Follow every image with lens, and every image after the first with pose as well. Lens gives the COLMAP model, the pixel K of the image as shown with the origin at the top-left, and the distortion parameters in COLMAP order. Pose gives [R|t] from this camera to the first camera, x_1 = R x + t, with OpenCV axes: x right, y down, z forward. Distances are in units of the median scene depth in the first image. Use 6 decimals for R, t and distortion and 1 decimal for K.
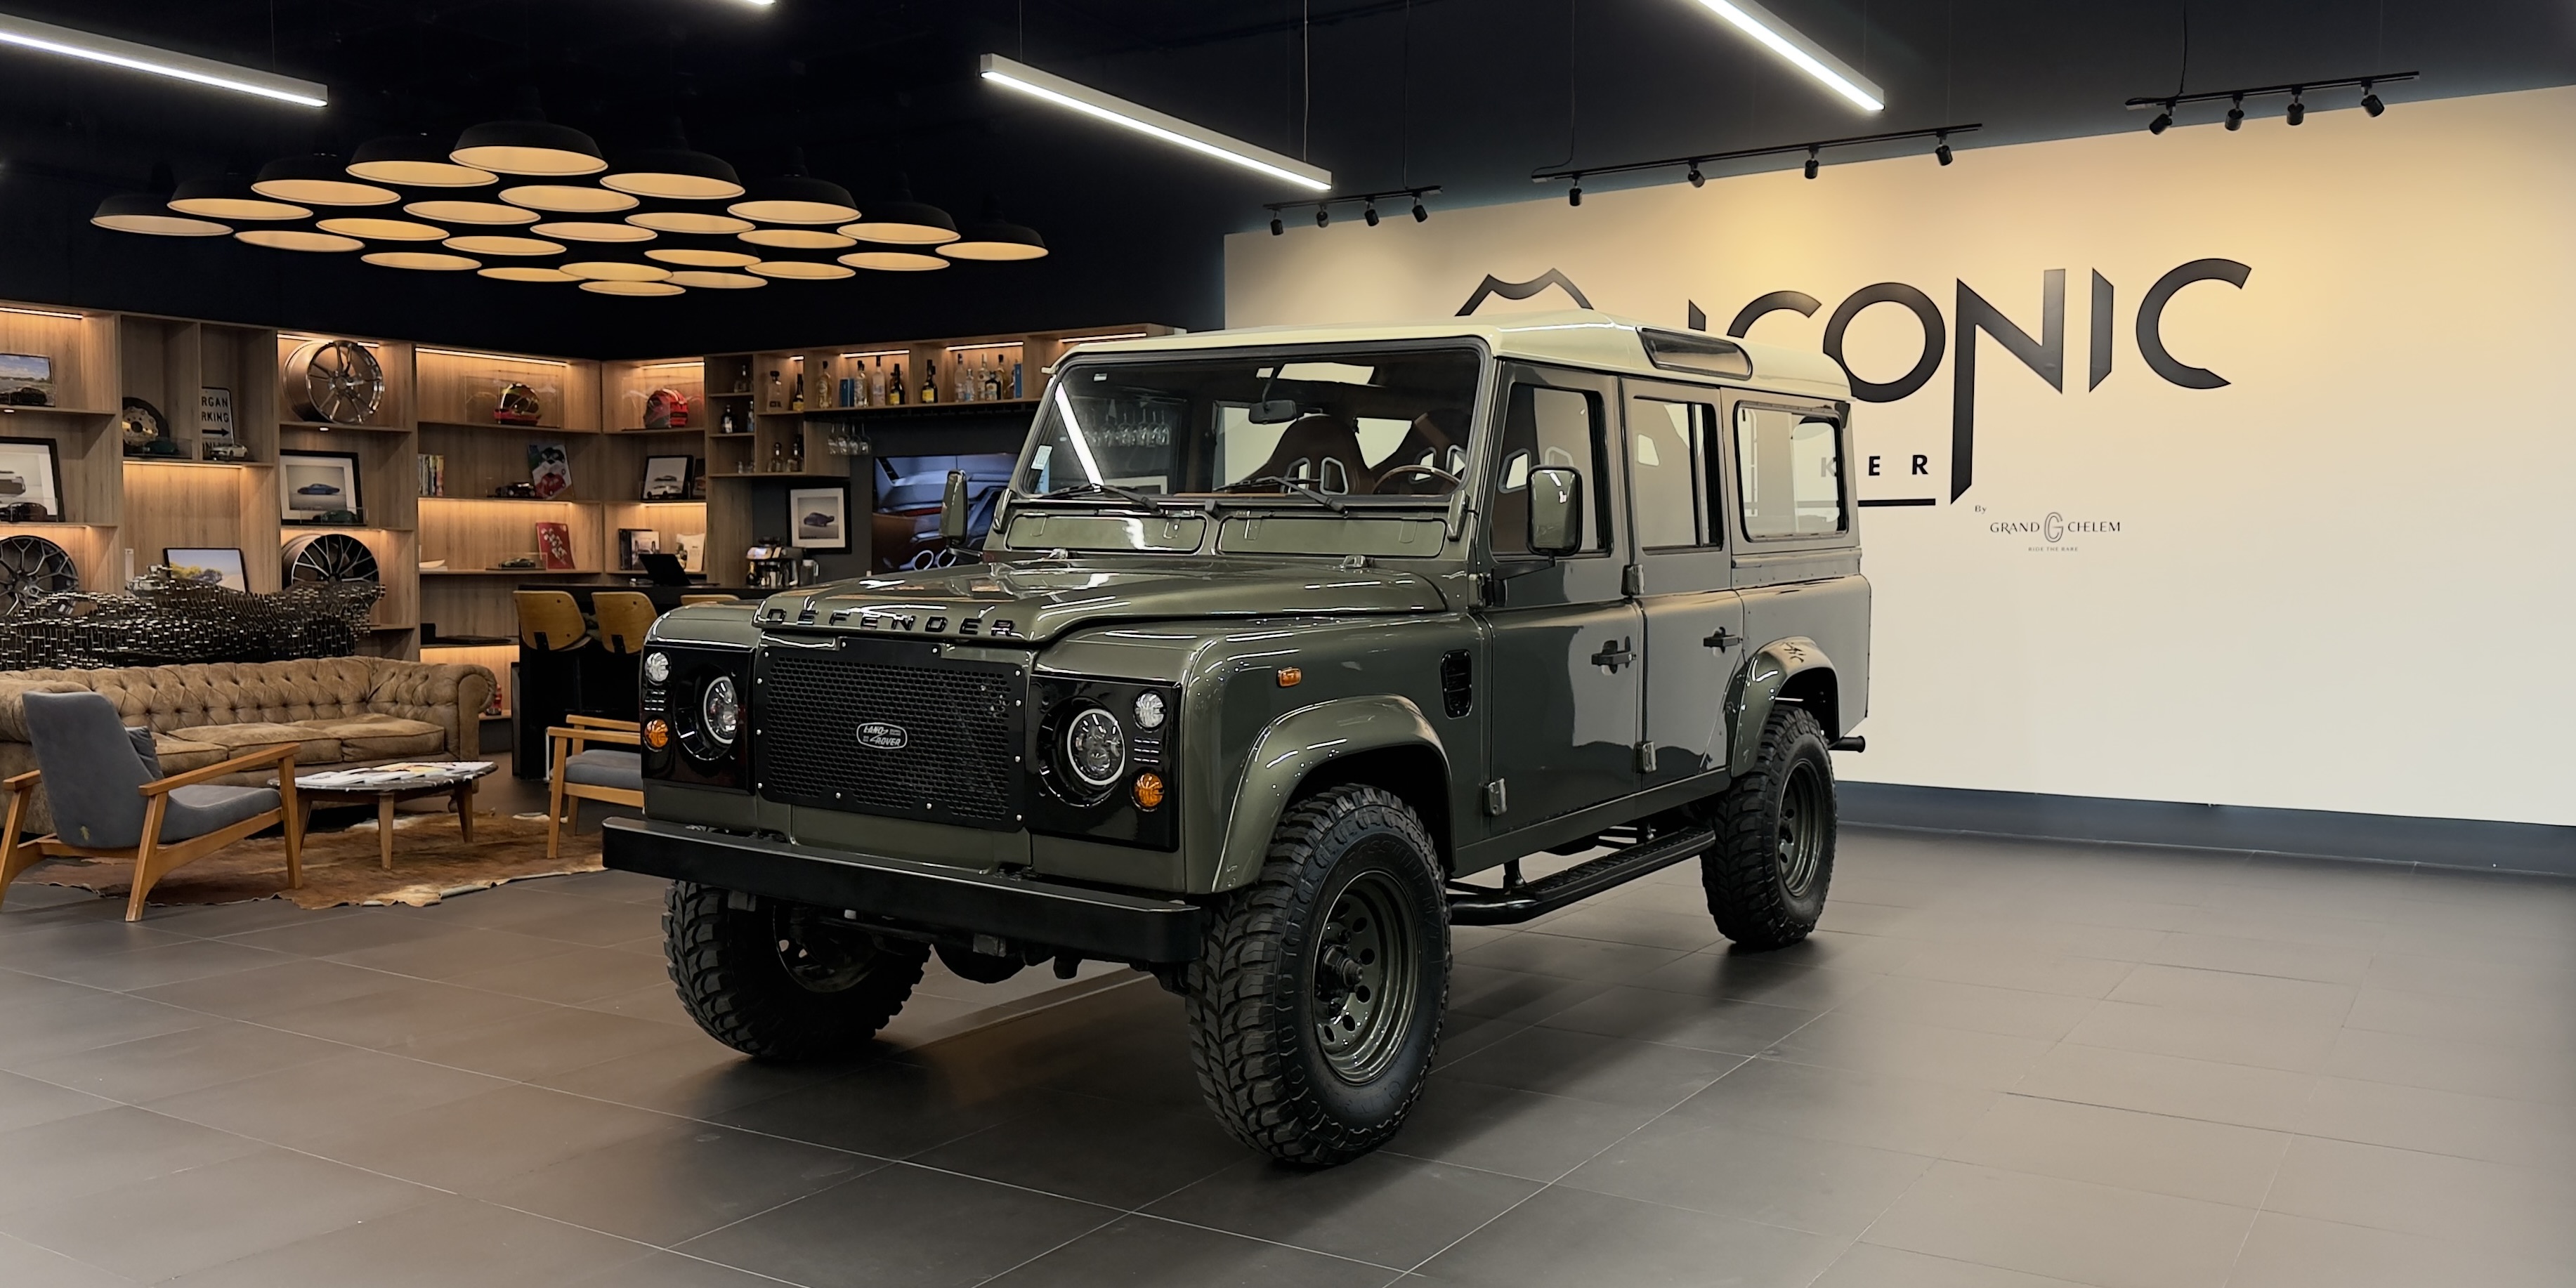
lens RADIAL K [[1937.2, 0, 1288.0], [0, 1937.2, 644.0], [0, 0, 1]] dist [0.121245, -0.237346]
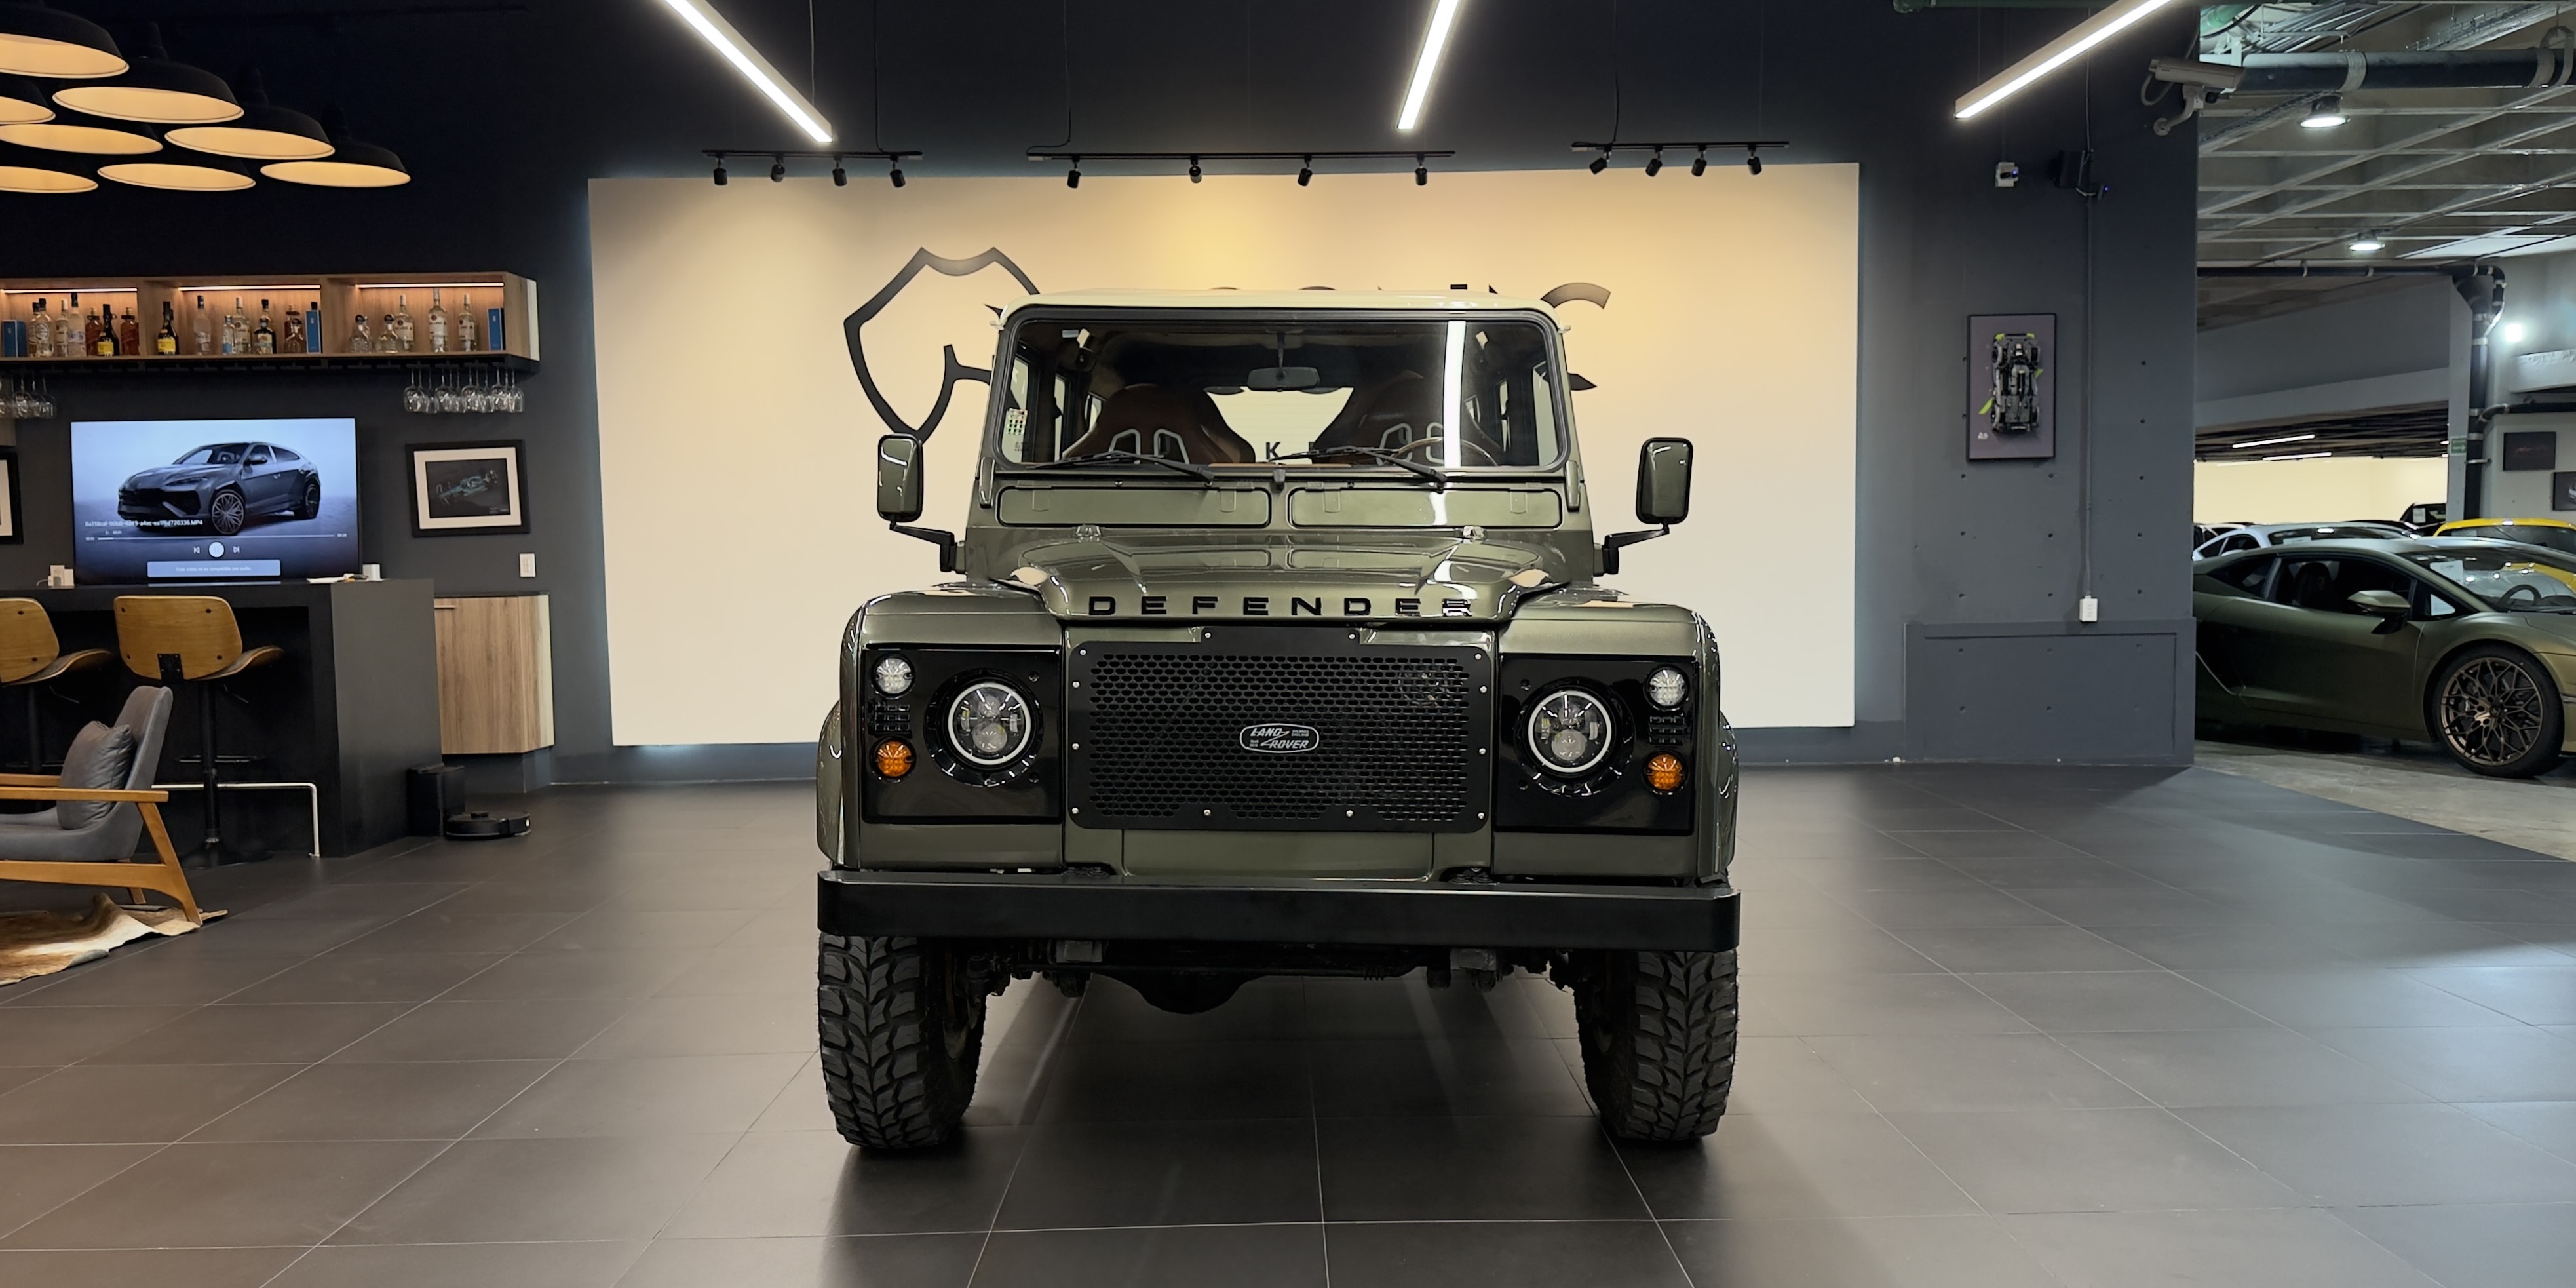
lens RADIAL K [[1822.2, 0, 1288.0], [0, 1822.2, 644.0], [0, 0, 1]] dist [0.103710, -0.153812]
pose [[0.841452, -0.043756, 0.538557, -0.252888], [0.037404, 0.999042, 0.022728, -0.005127], [-0.539035, 0.001019, 0.842282, 0.124953]]
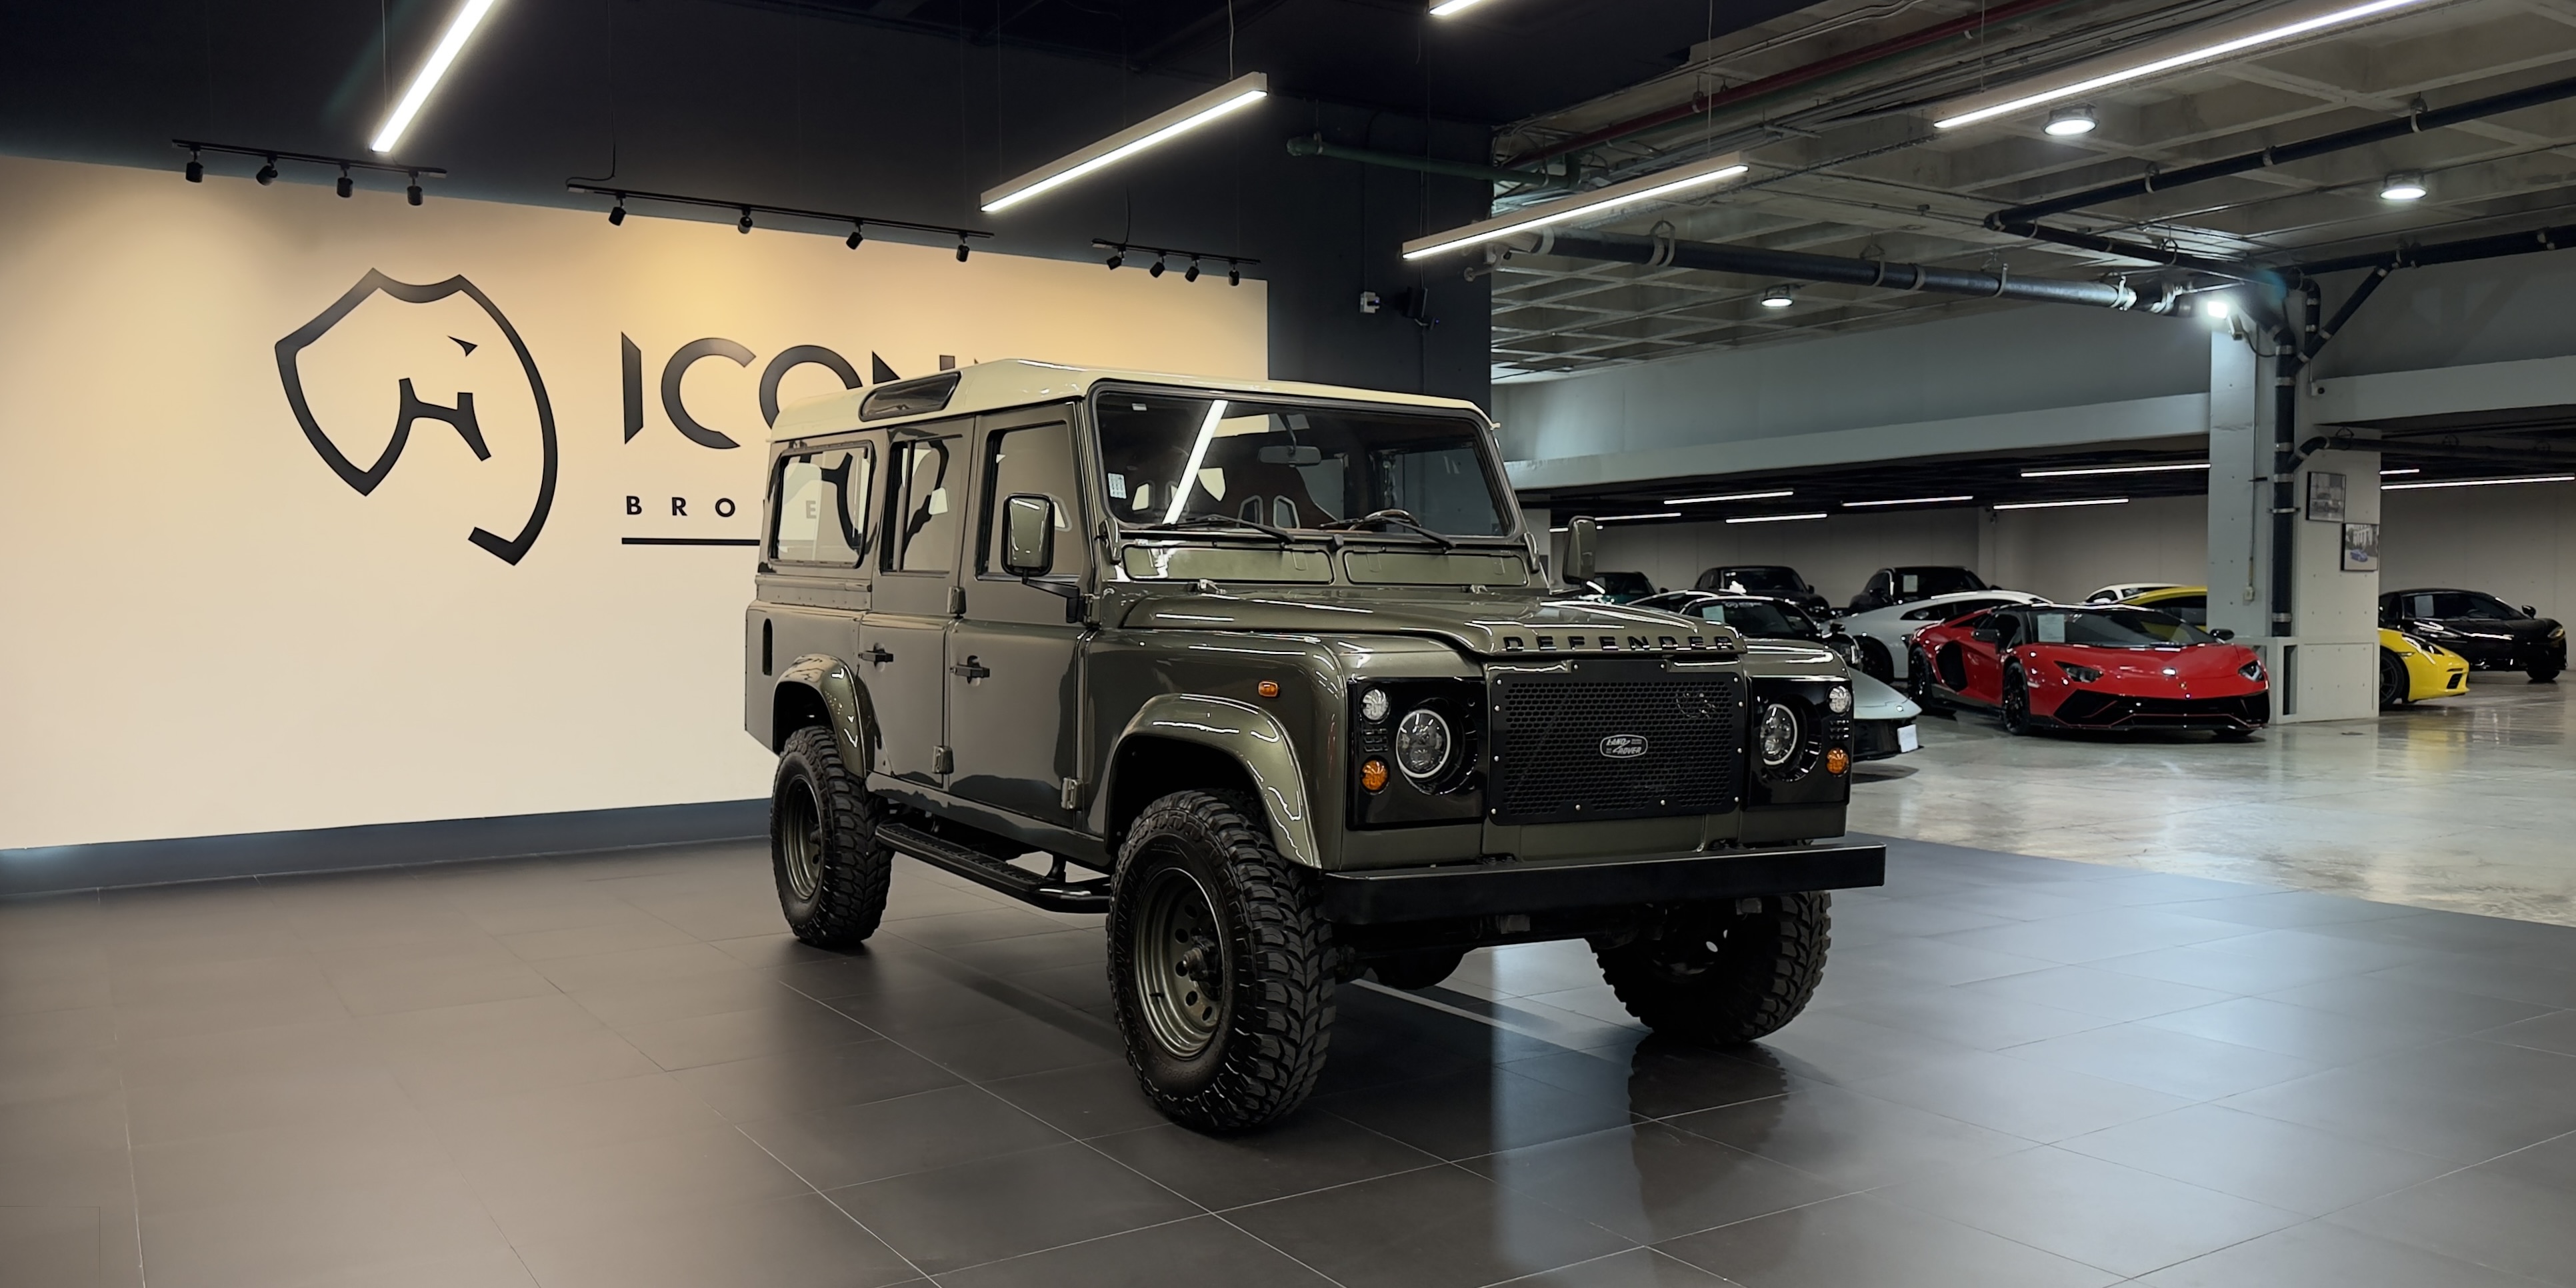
lens RADIAL K [[1836.5, 0, 1288.0], [0, 1836.5, 644.0], [0, 0, 1]] dist [0.166189, -0.357061]
pose [[0.429665, -0.029685, 0.902500, -0.489380], [0.047156, 0.998833, 0.010404, -0.012226], [-0.901756, 0.038088, 0.430564, 0.283835]]
